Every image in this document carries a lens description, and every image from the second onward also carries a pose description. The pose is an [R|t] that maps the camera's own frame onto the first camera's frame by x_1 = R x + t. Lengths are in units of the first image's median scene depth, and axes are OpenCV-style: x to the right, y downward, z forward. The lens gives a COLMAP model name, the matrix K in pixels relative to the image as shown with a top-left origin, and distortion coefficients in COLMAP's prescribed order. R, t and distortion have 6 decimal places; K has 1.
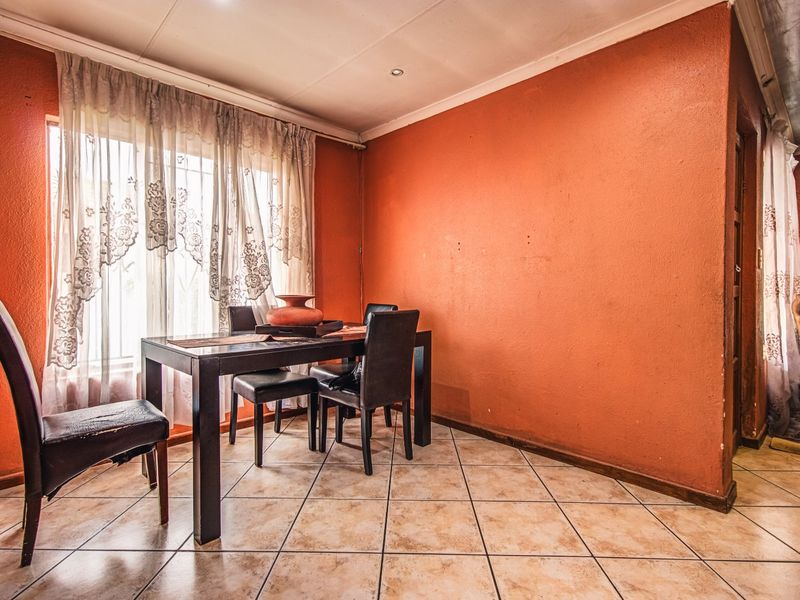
lens RADIAL K [[414.4, 0, 401.3], [0, 414.4, 293.0], [0, 0, 1]] dist [0.014793, -0.001590]
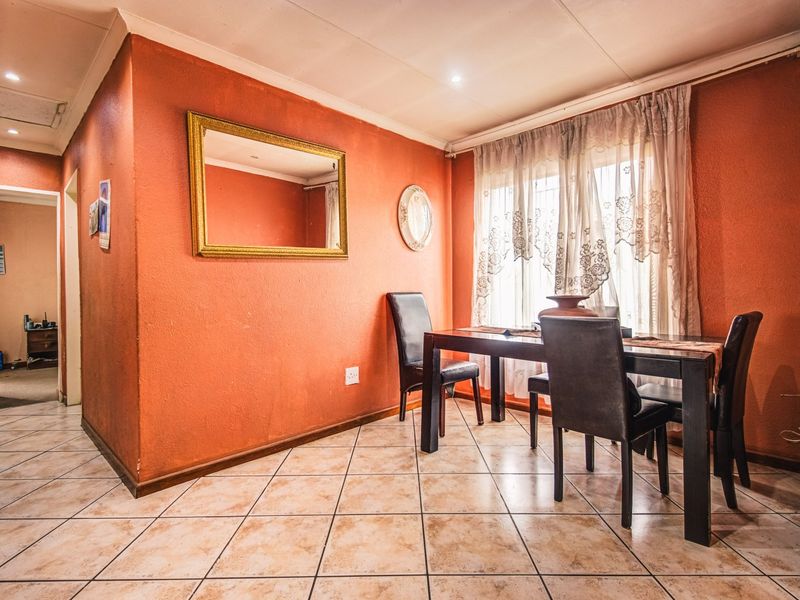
lens RADIAL K [[414.4, 0, 401.1], [0, 414.4, 298.3], [0, 0, 1]] dist [0.014793, -0.001590]
pose [[0.037403, 0.019123, -0.999117, 0.668844], [0.003841, 0.999807, 0.019279, -0.009389], [0.999293, -0.004558, 0.037322, 0.534484]]
